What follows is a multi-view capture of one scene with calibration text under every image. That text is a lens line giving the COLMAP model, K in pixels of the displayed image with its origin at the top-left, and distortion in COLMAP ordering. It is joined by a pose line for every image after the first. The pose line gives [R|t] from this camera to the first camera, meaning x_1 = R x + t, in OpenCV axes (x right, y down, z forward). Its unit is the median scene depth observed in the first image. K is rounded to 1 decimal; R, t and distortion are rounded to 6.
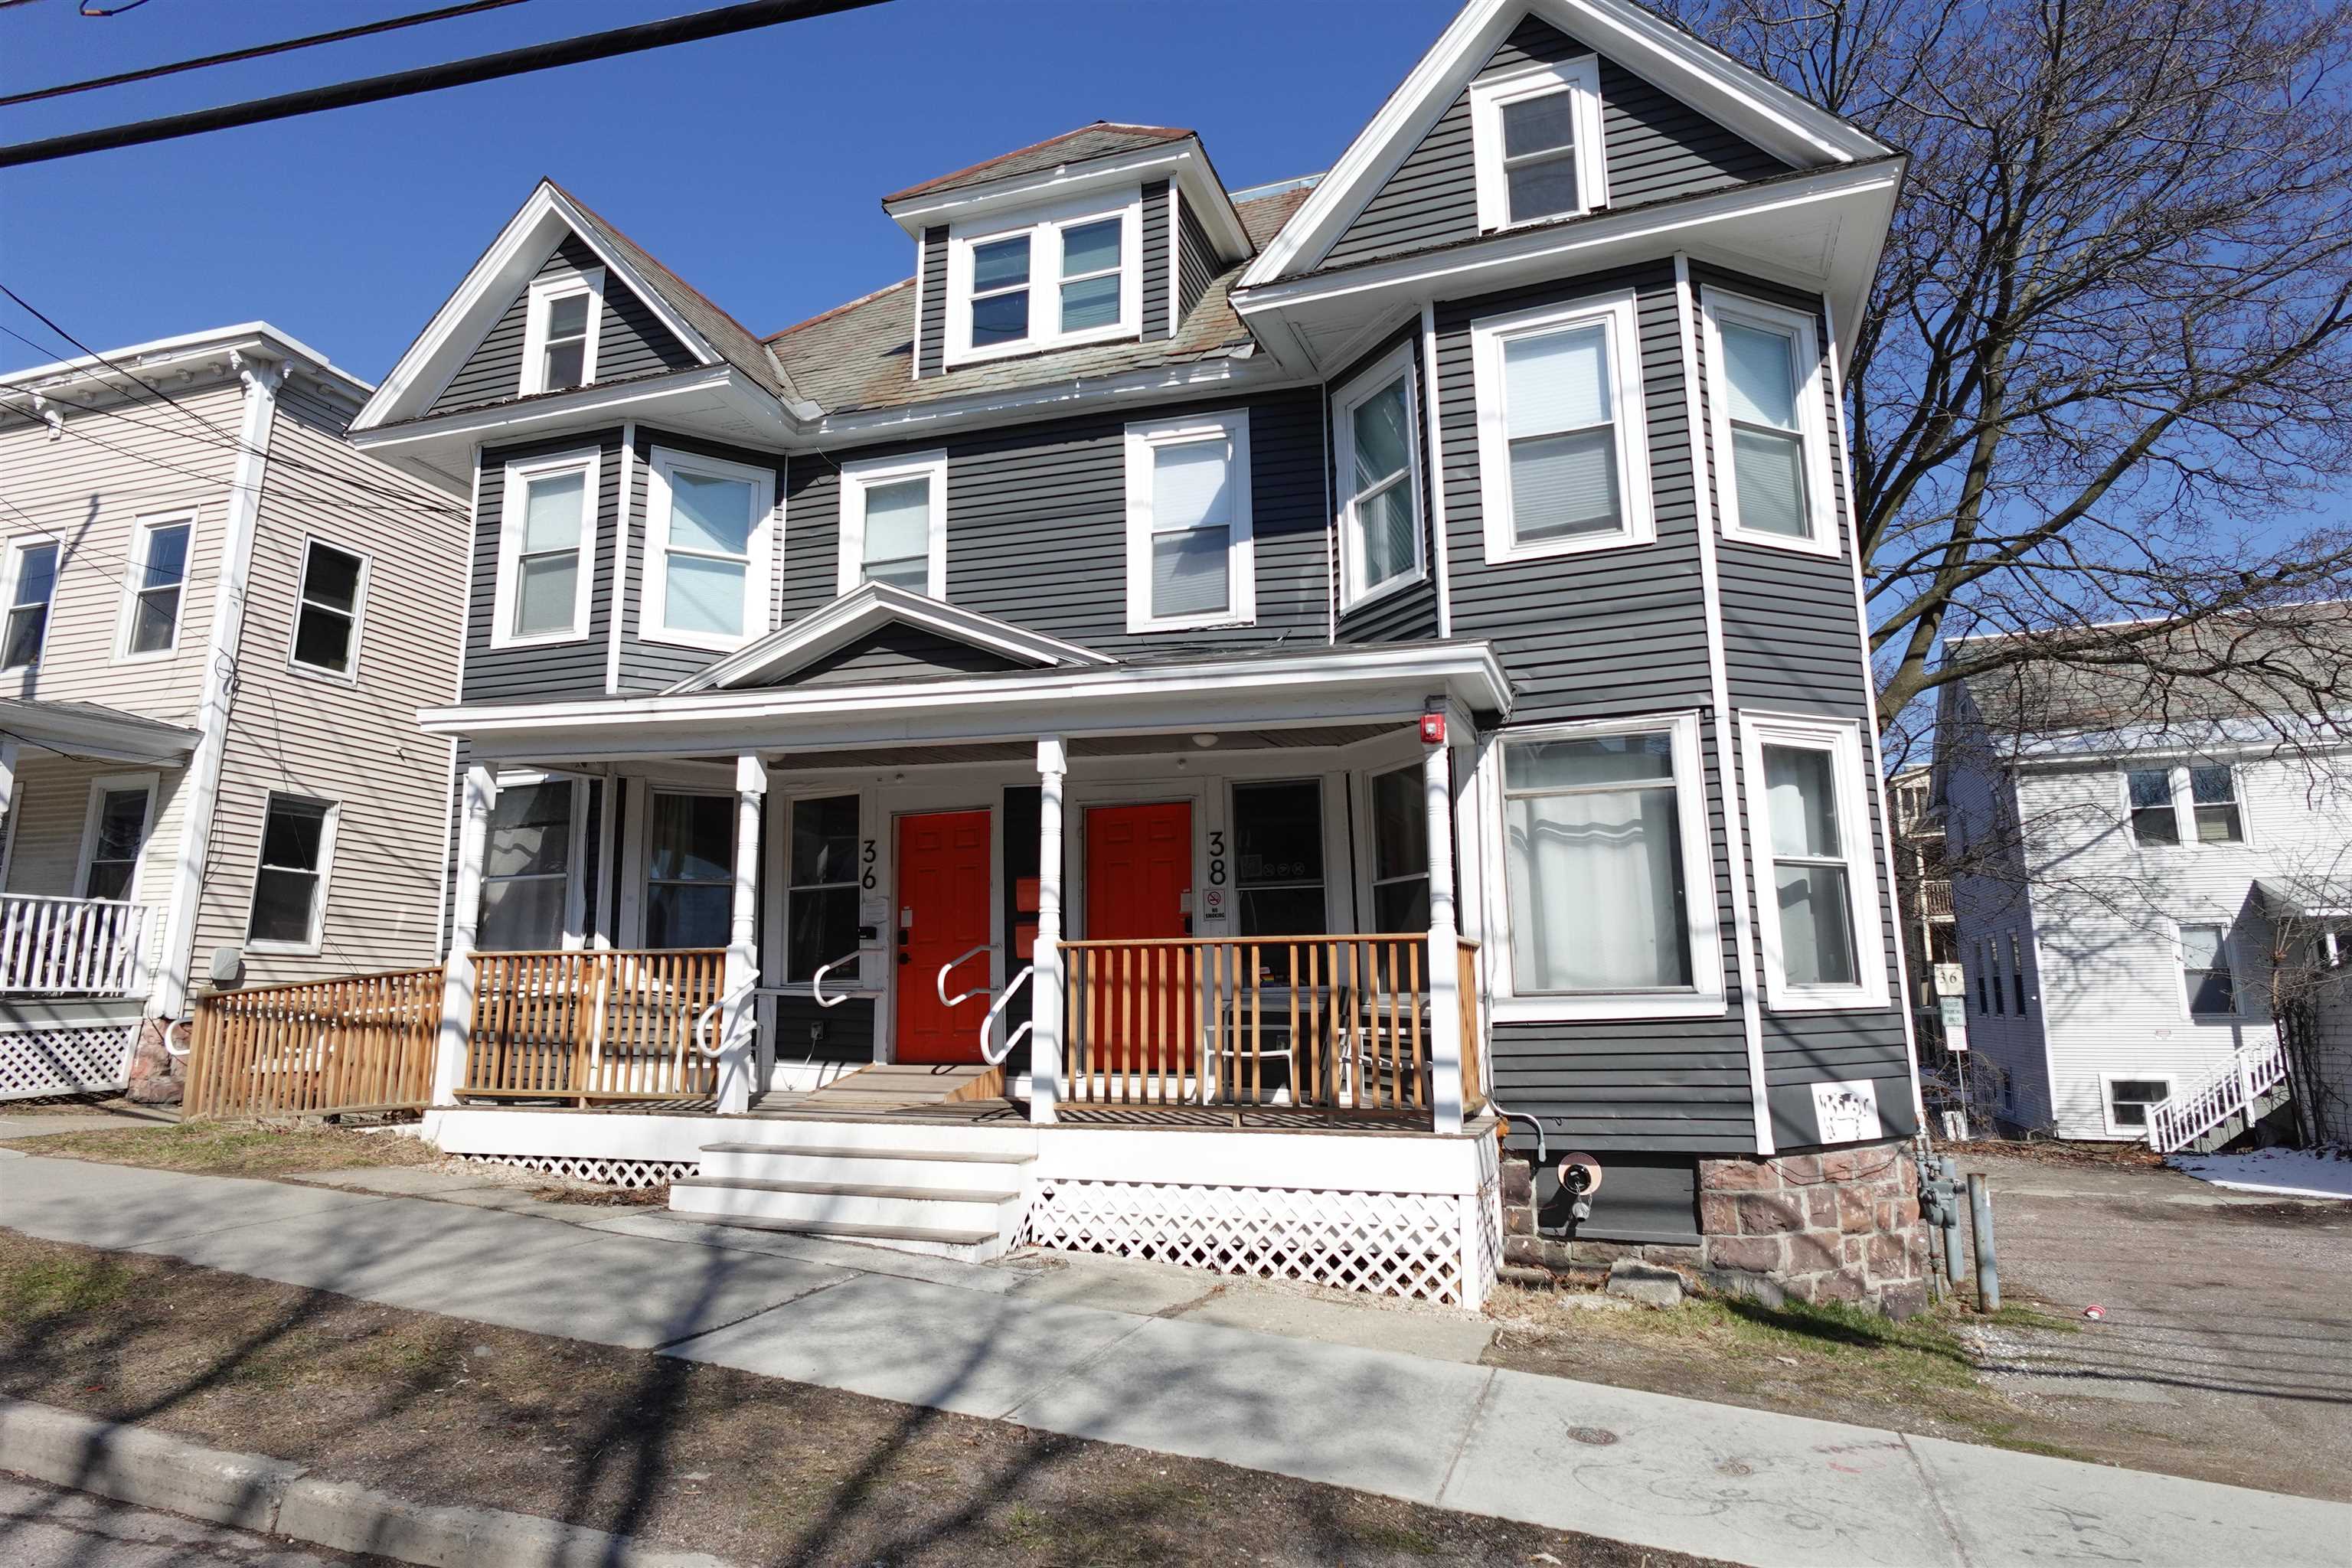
lens RADIAL K [[1328.7, 0, 1189.1], [0, 1328.7, 788.5], [0, 0, 1]] dist [-0.003463, 0.001906]
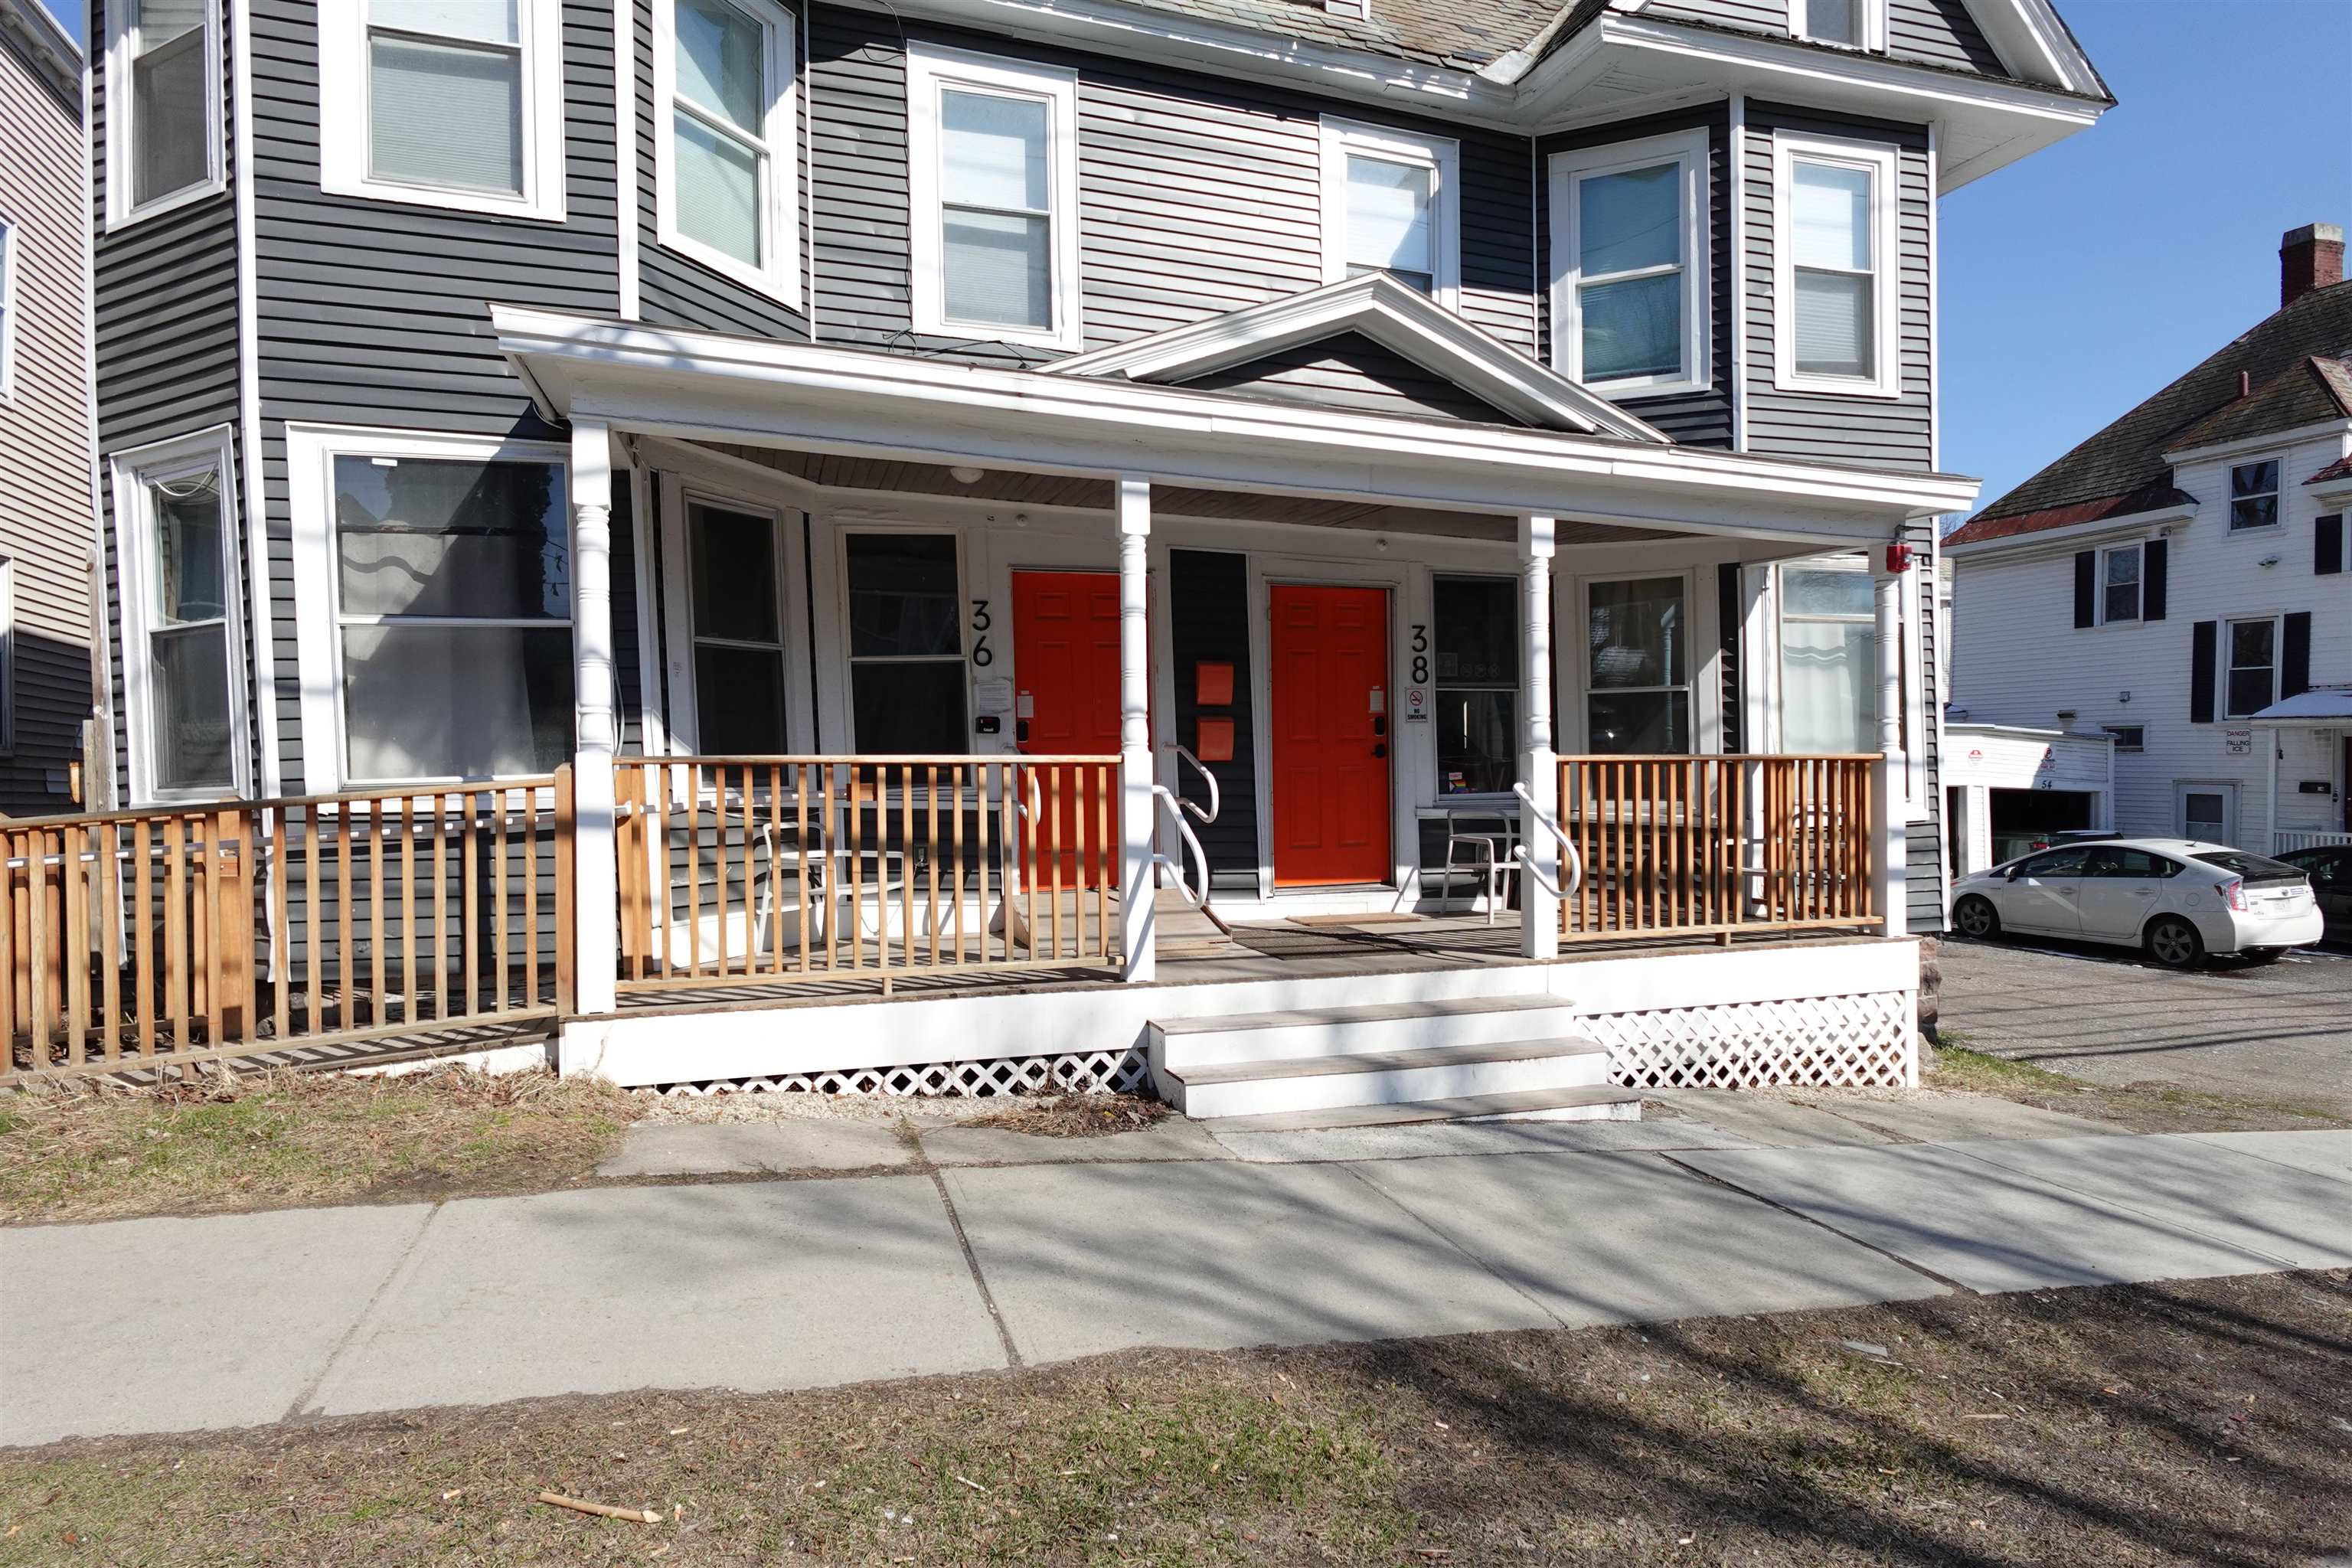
lens RADIAL K [[1328.7, 0, 1178.6], [0, 1328.7, 783.7], [0, 0, 1]] dist [-0.003463, 0.001906]
pose [[0.795763, -0.008733, 0.605545, -0.735271], [-0.095428, 0.985596, 0.139619, 0.031525], [-0.598042, -0.168890, 0.783468, 0.409926]]
